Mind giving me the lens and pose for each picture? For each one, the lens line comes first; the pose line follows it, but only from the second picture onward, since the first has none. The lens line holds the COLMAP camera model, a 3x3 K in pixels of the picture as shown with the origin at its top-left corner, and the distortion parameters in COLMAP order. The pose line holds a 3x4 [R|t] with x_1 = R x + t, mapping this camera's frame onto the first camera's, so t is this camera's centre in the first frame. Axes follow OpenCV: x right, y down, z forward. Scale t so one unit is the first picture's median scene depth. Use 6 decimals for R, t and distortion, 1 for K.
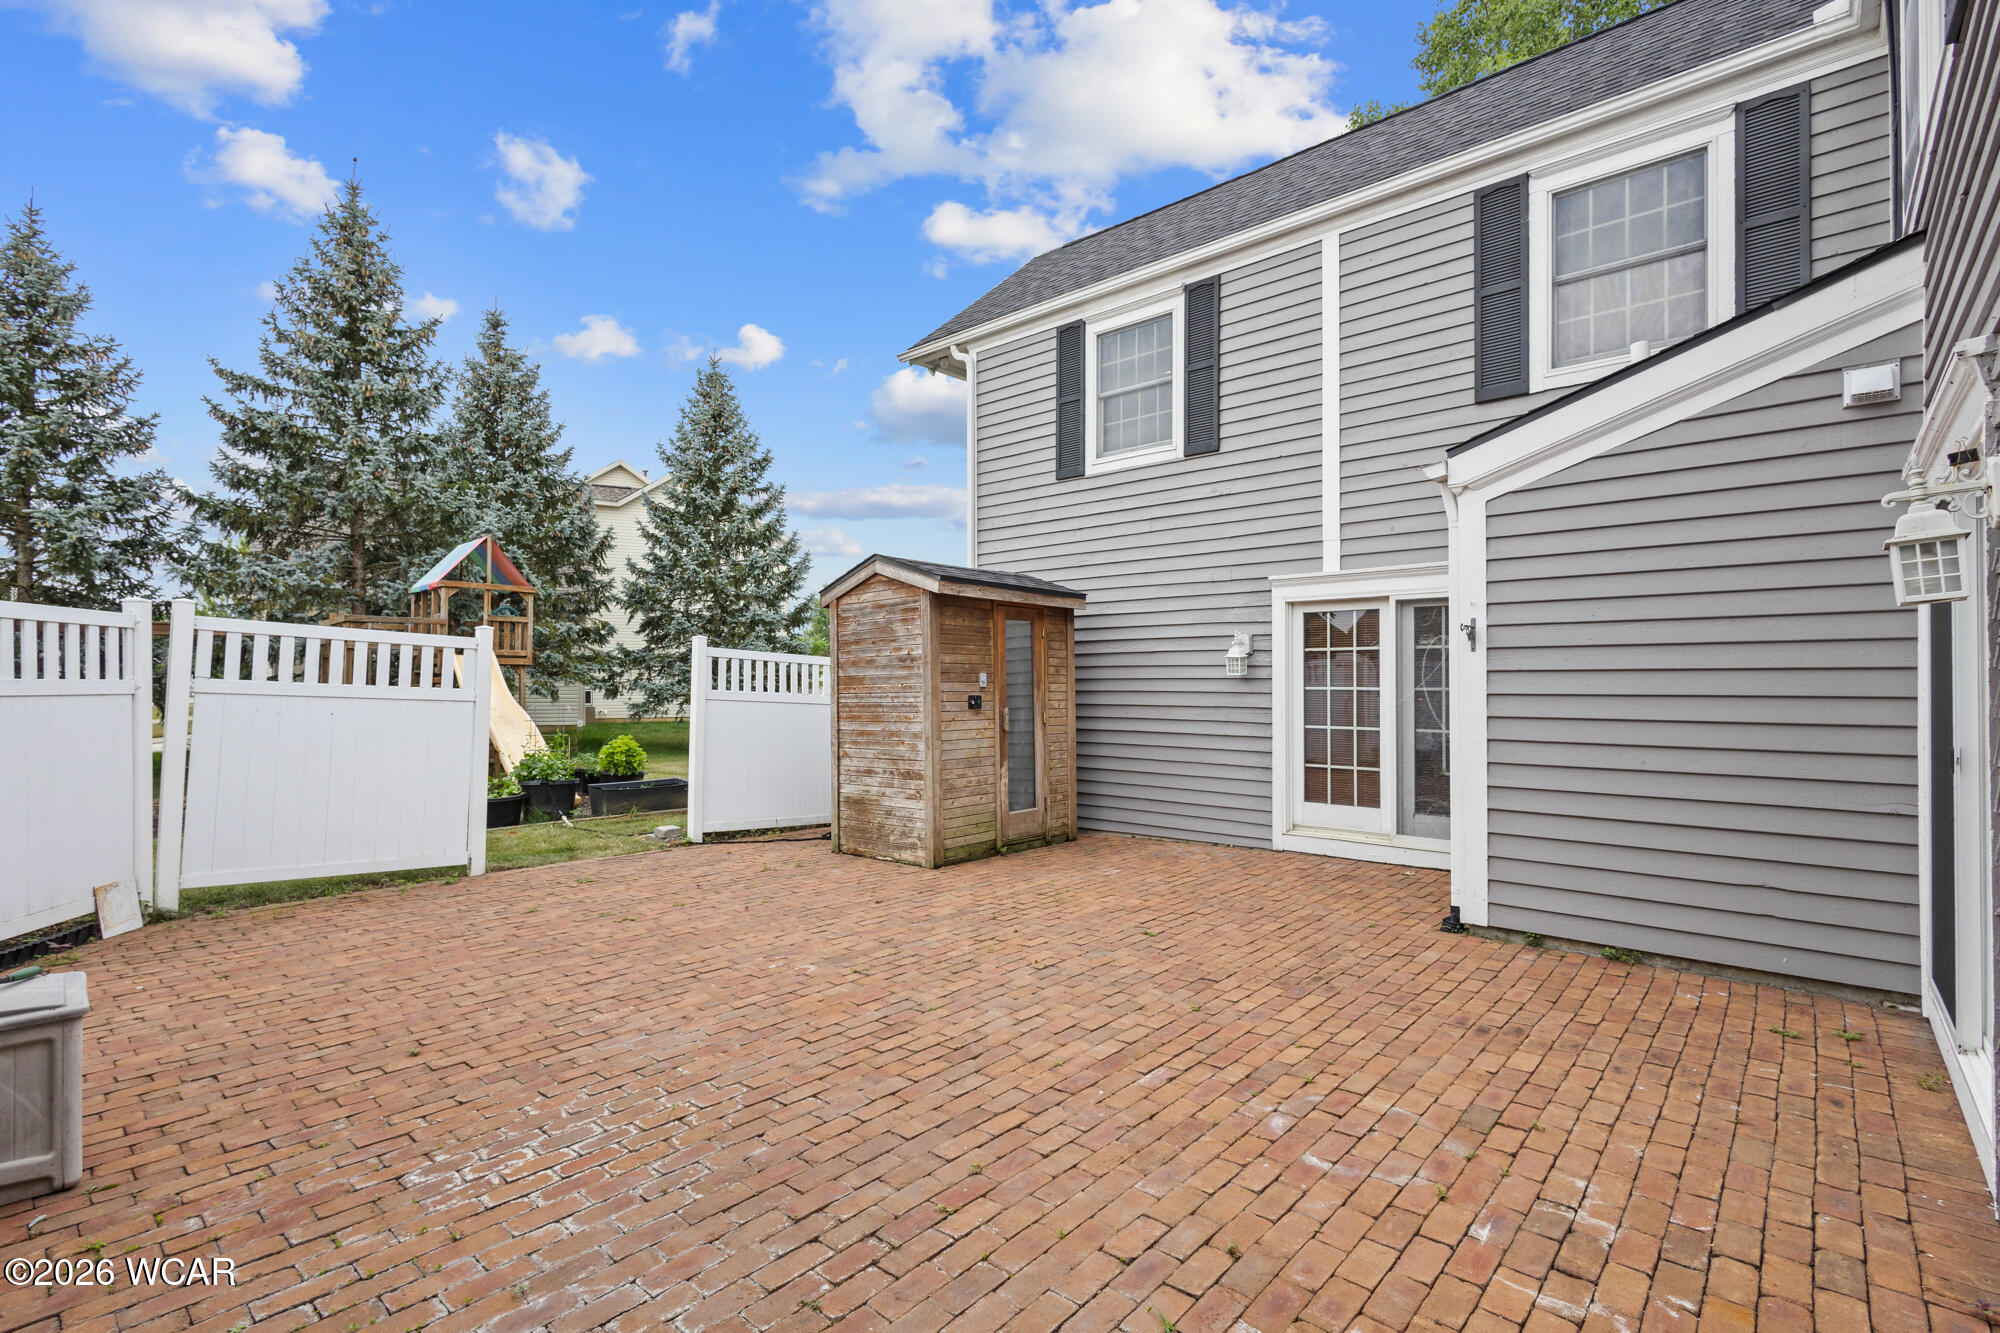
lens RADIAL K [[910.5, 0, 1002.6], [0, 910.5, 655.6], [0, 0, 1]] dist [0.017722, -0.000101]
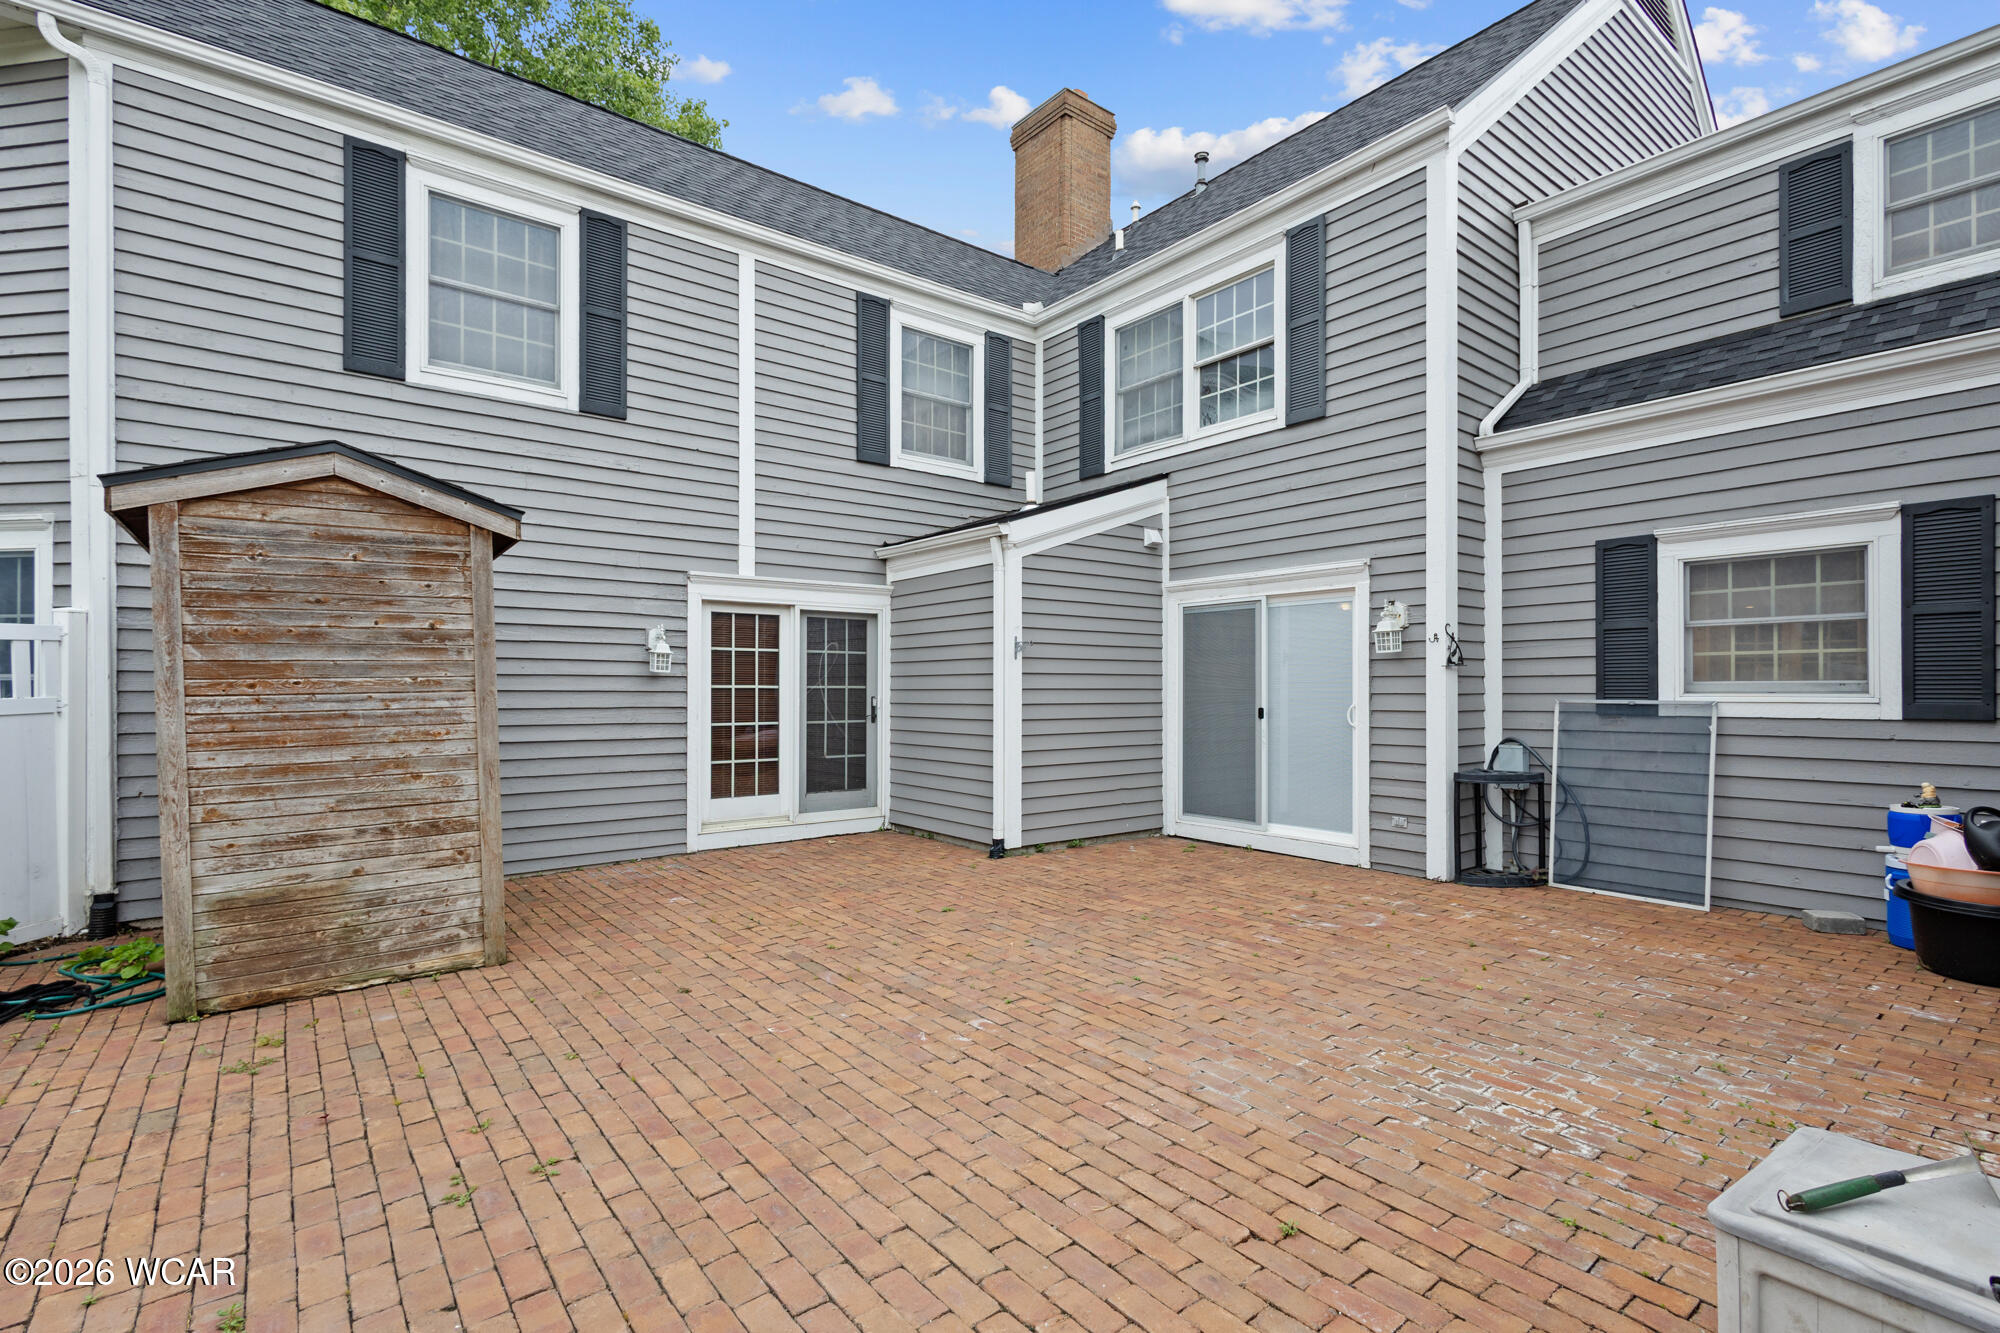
lens RADIAL K [[916.4, 0, 999.0], [0, 916.4, 673.4], [0, 0, 1]] dist [0.008476, 0.000023]
pose [[0.193237, 0.016803, 0.981008, -0.615904], [-0.029863, 0.999491, -0.011237, 0.023567], [-0.980698, -0.027125, 0.193640, 0.504289]]
